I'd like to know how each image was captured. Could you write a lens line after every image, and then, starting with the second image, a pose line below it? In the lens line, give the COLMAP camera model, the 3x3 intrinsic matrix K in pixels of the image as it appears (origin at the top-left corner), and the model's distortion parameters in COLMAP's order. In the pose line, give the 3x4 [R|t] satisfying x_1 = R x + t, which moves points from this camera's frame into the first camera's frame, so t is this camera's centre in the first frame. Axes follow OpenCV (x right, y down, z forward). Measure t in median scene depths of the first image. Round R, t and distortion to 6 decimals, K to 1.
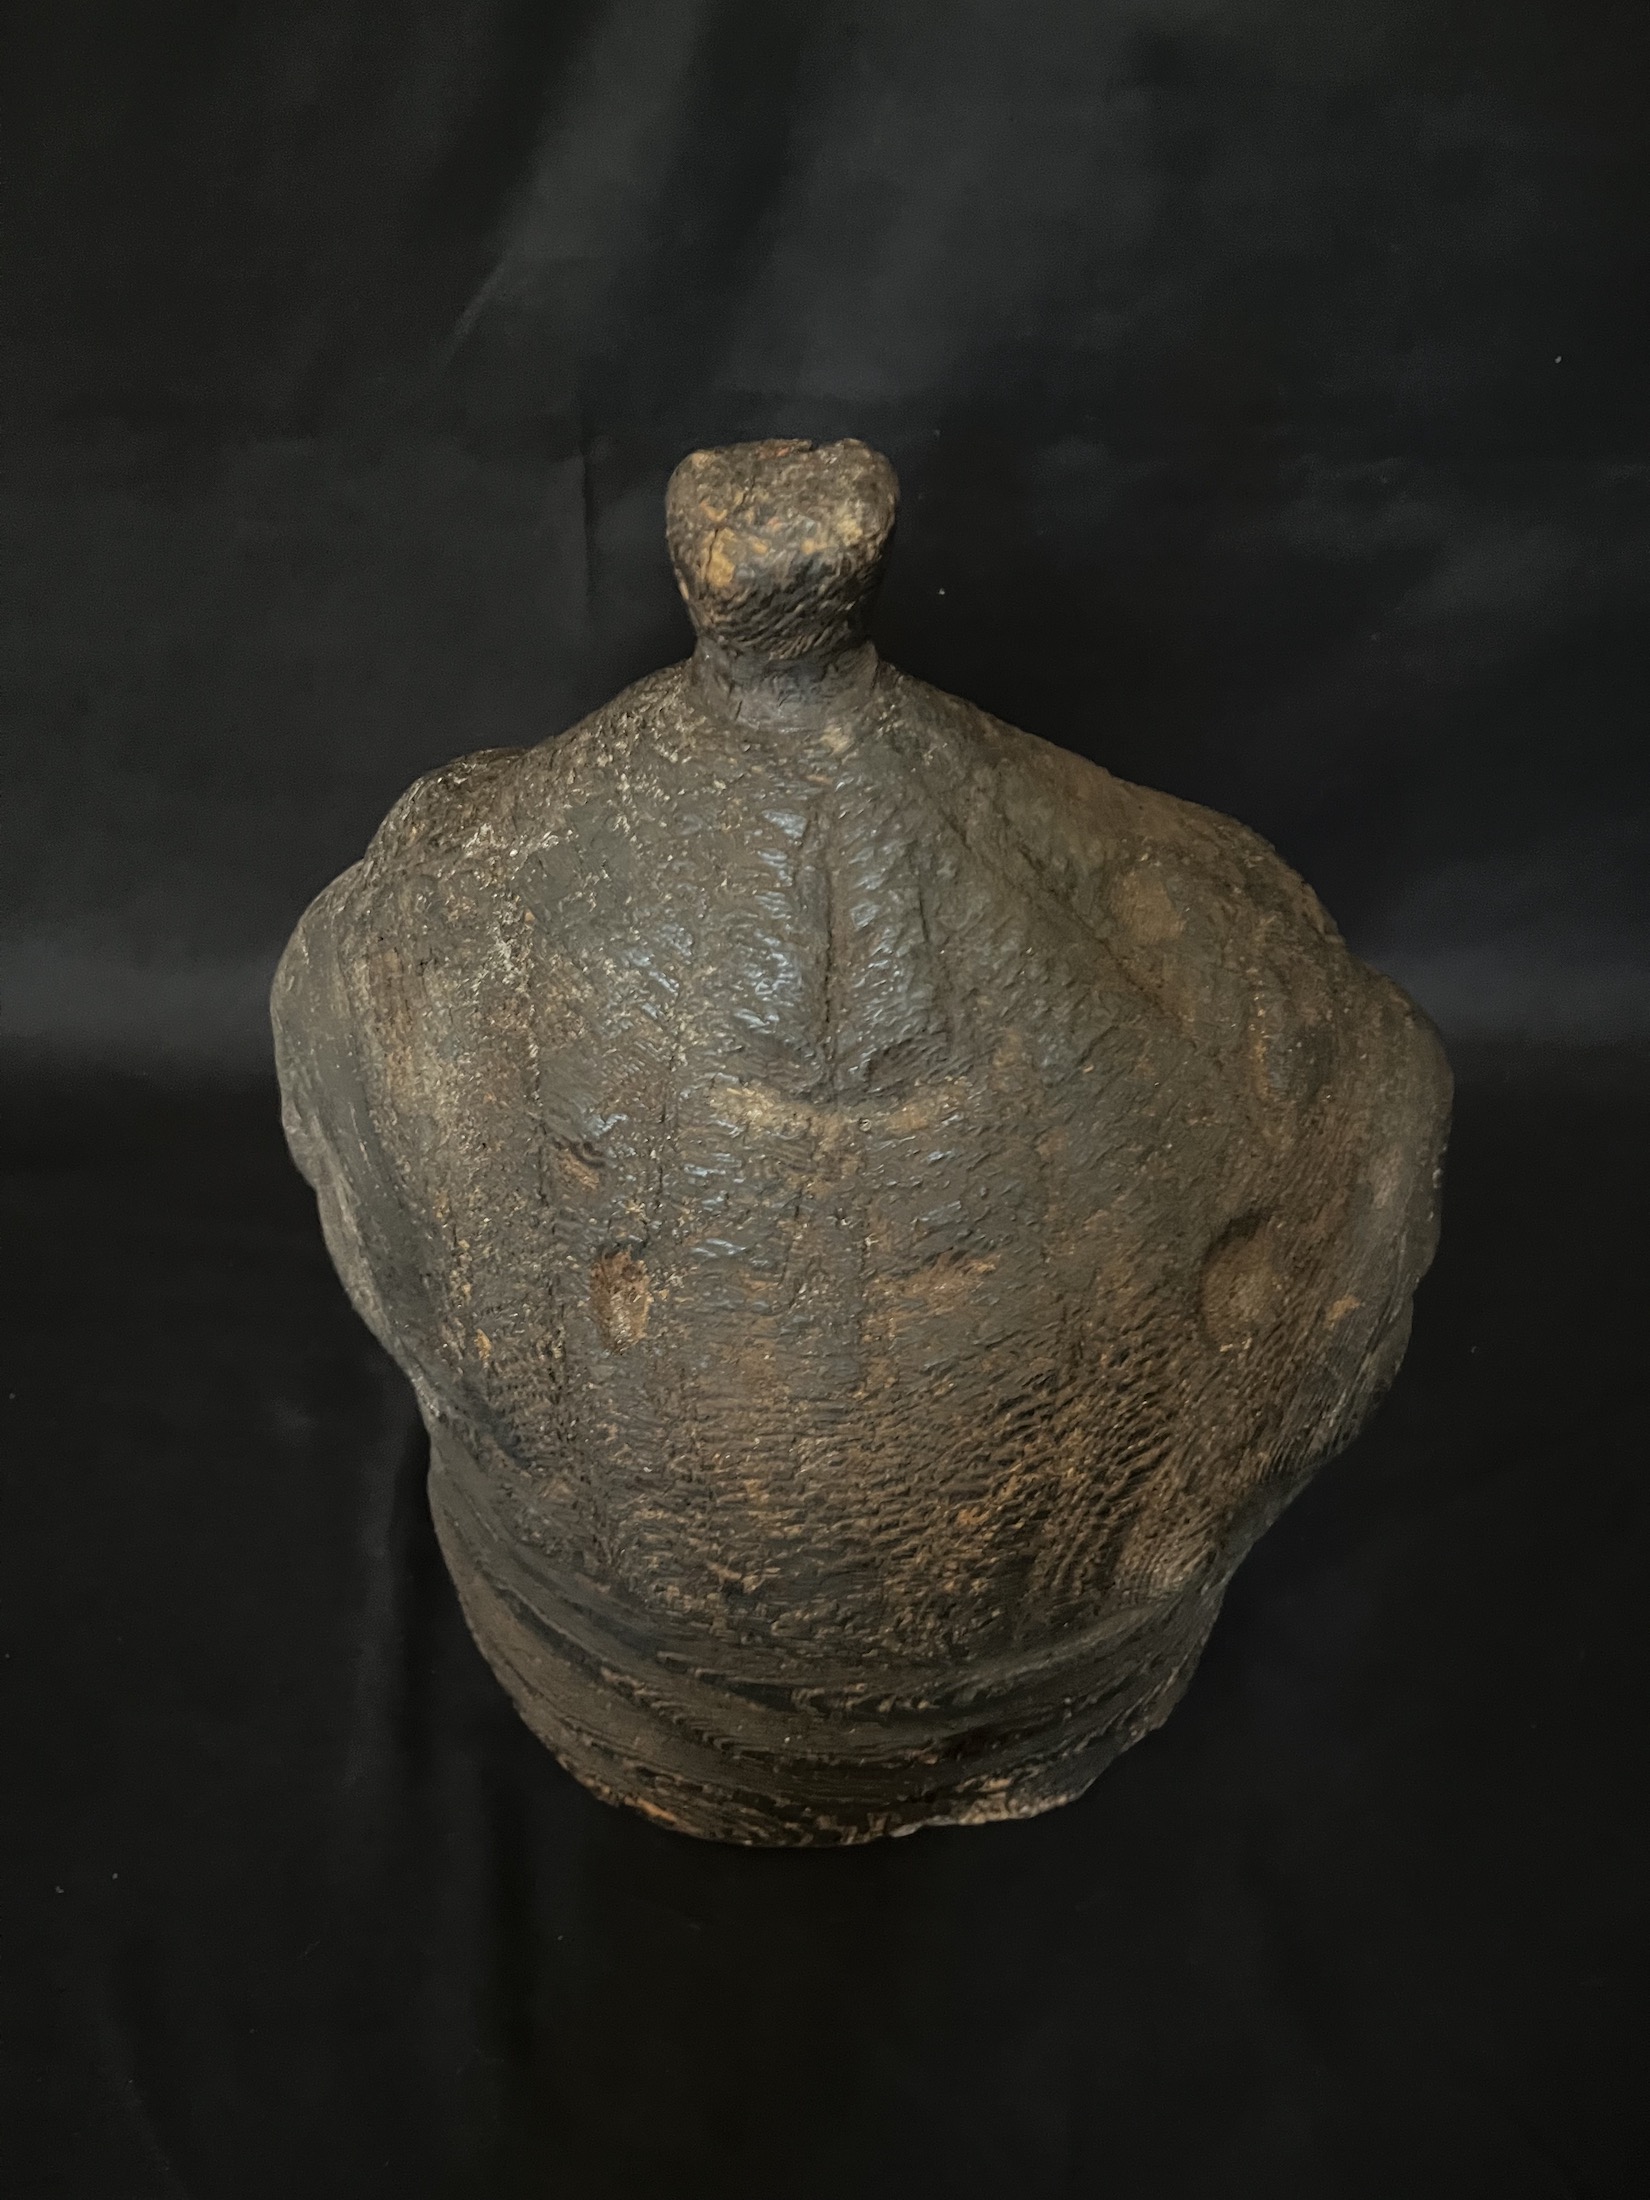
lens RADIAL K [[1657.5, 0, 822.1], [0, 1657.5, 1107.6], [0, 0, 1]] dist [0.106763, -0.025728]
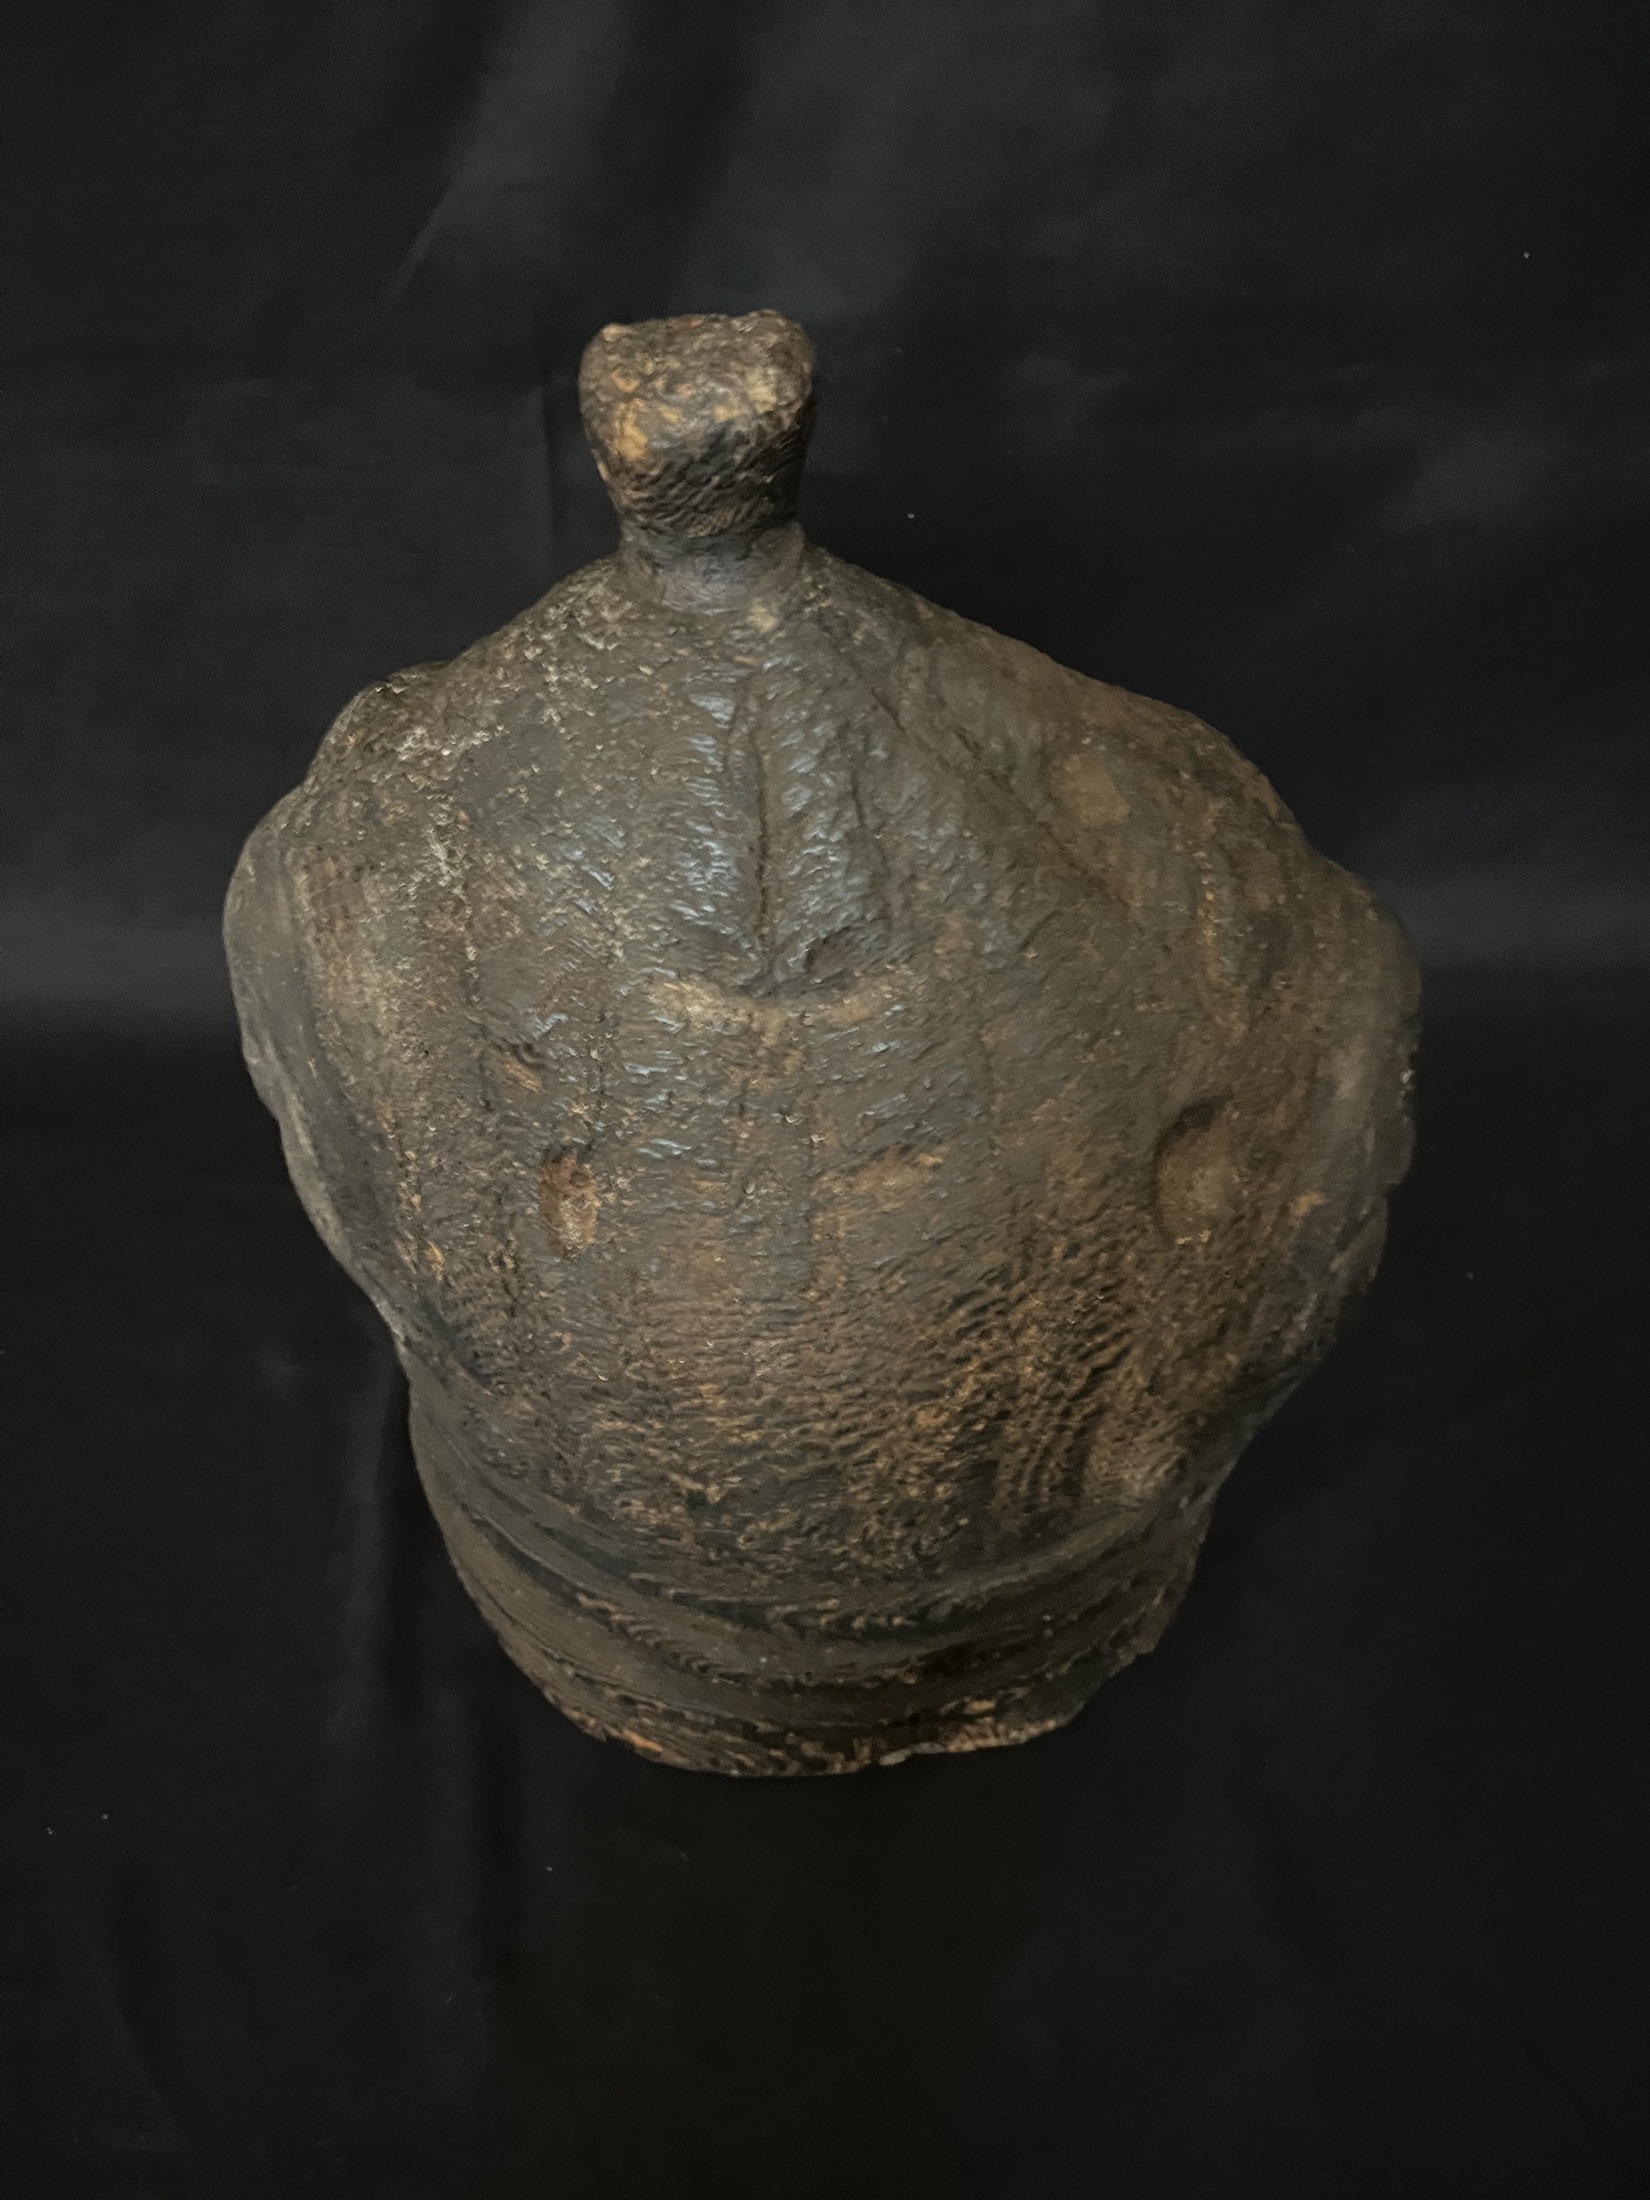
lens RADIAL K [[1657.5, 0, 817.9], [0, 1657.5, 1100.9], [0, 0, 1]] dist [0.106763, -0.025728]
pose [[0.999505, -0.024258, -0.020042, 0.047521], [0.024278, 0.999705, 0.000795, 0.055088], [0.020017, -0.001281, 0.999799, 0.012163]]
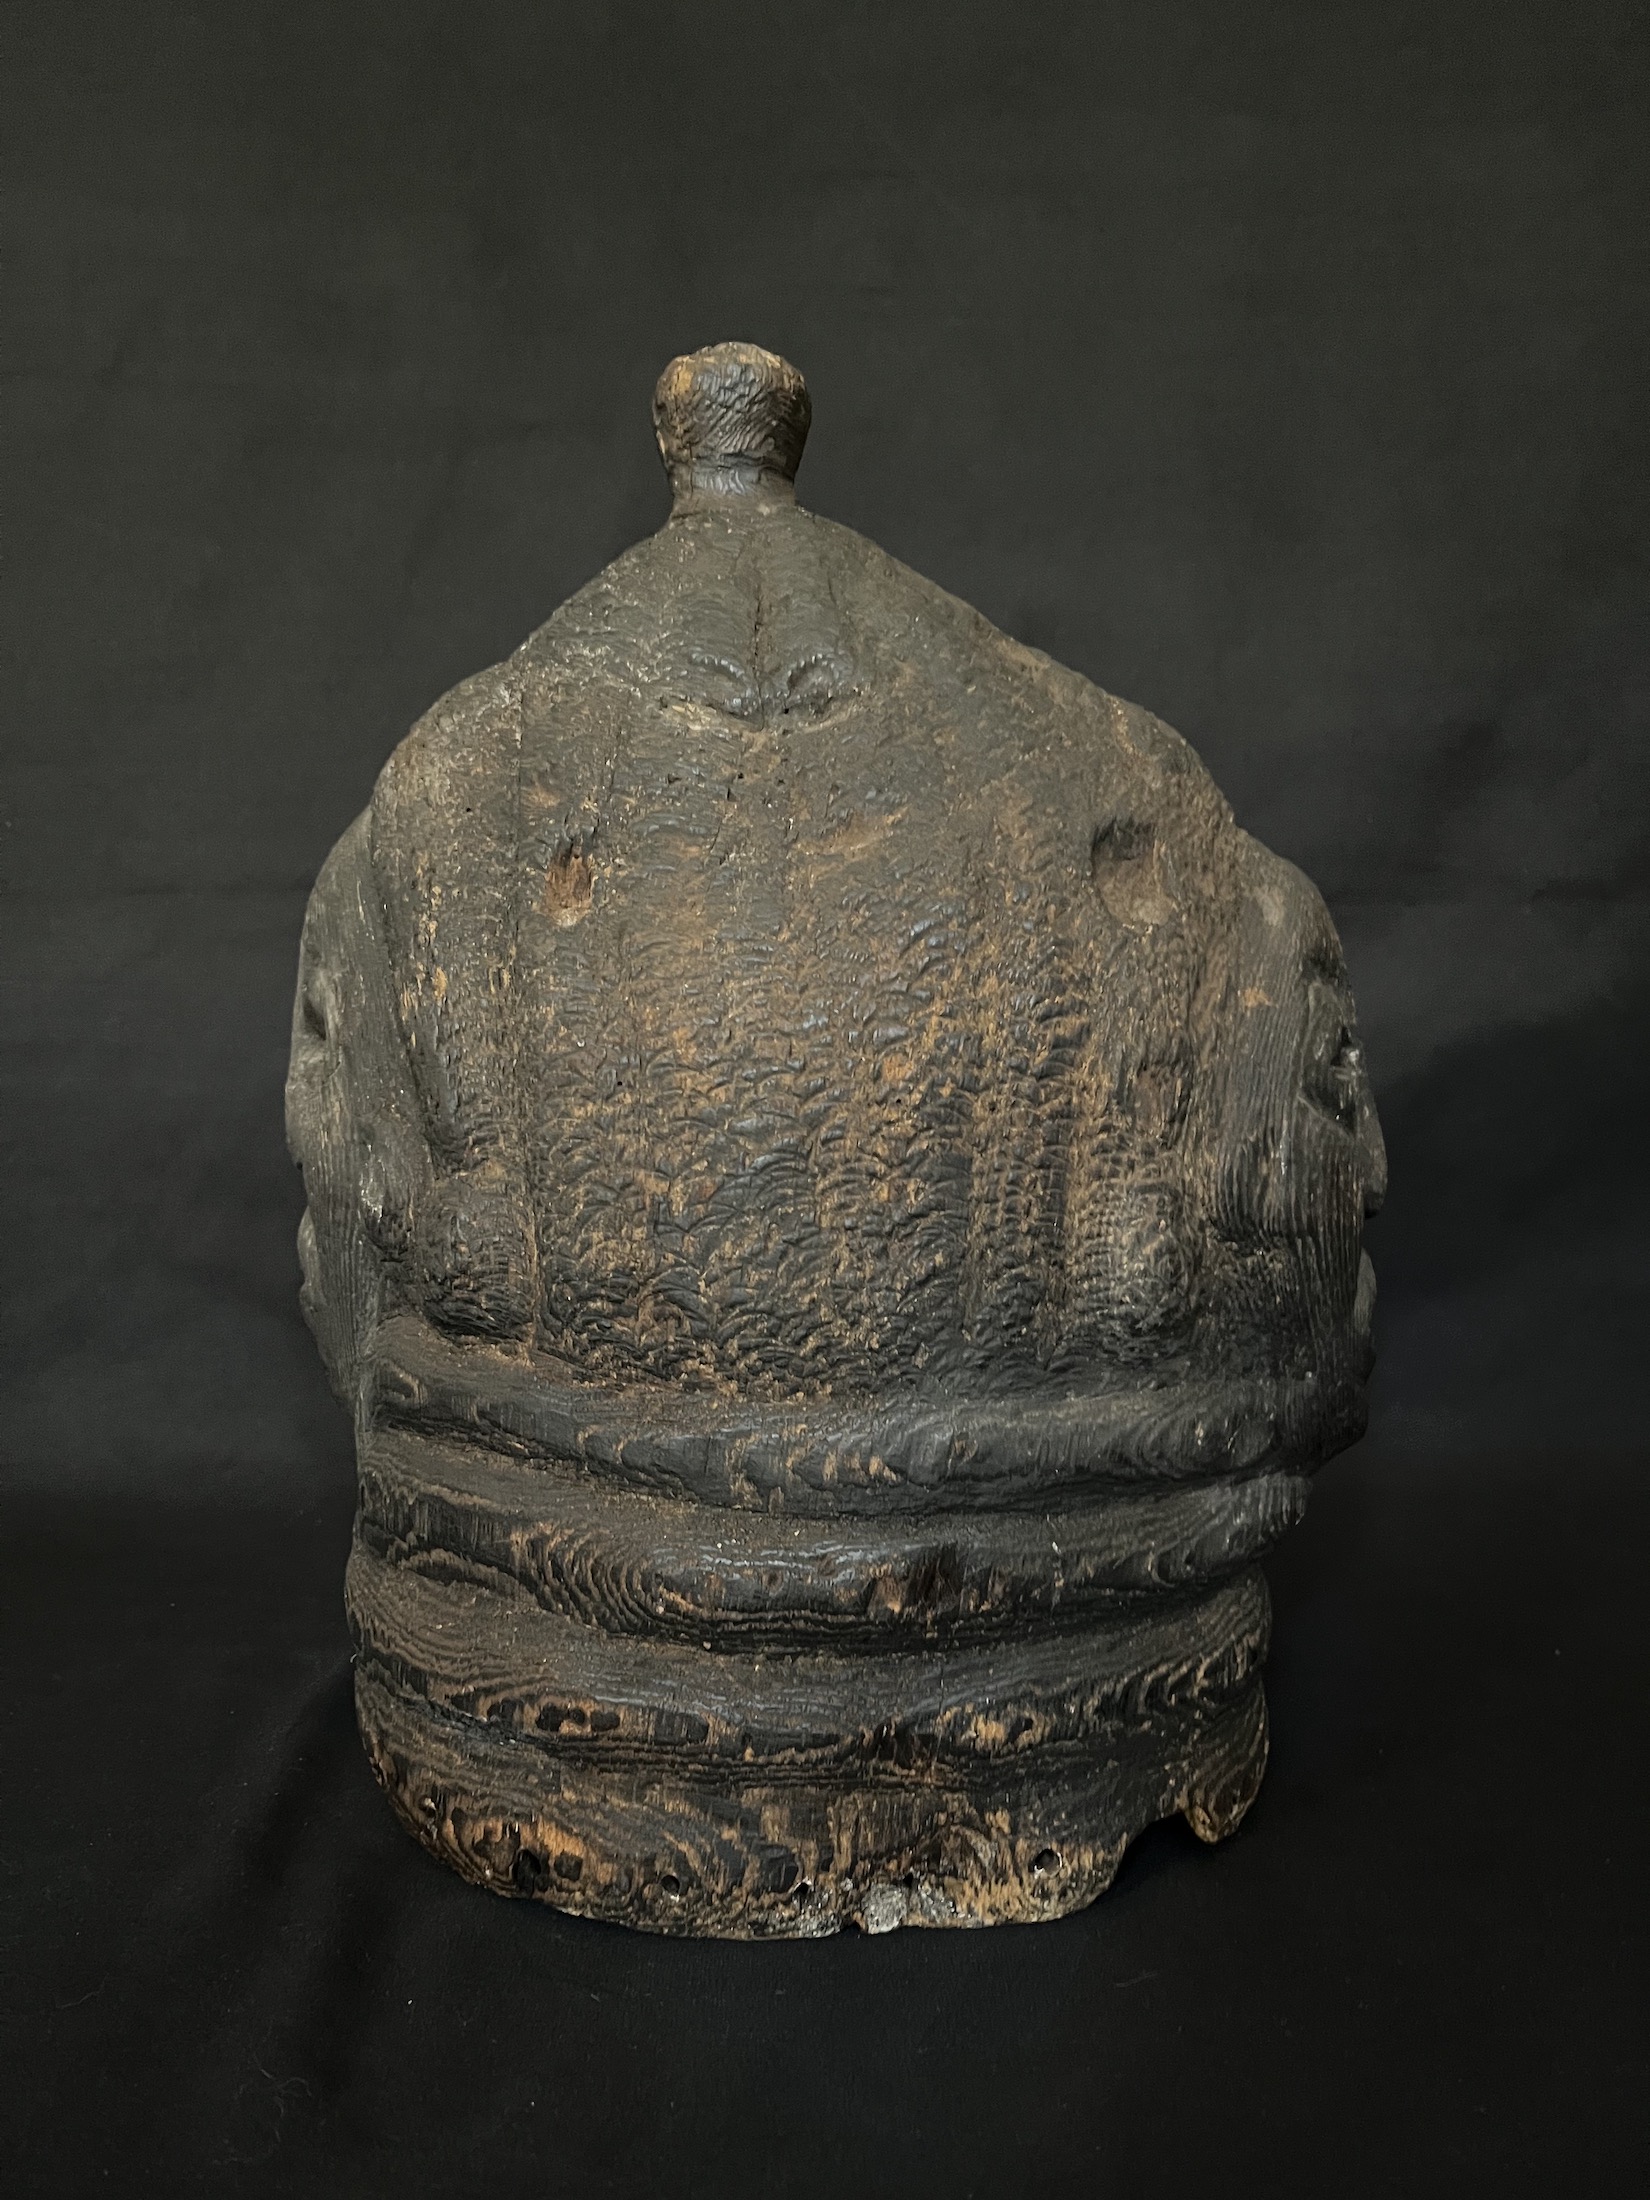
lens RADIAL K [[1657.5, 0, 807.0], [0, 1657.5, 1114.1], [0, 0, 1]] dist [0.106763, -0.025728]
pose [[0.998870, -0.024497, -0.040716, 0.076207], [-0.009275, 0.739876, -0.672679, 0.945321], [0.046604, 0.672297, 0.738813, 0.281321]]
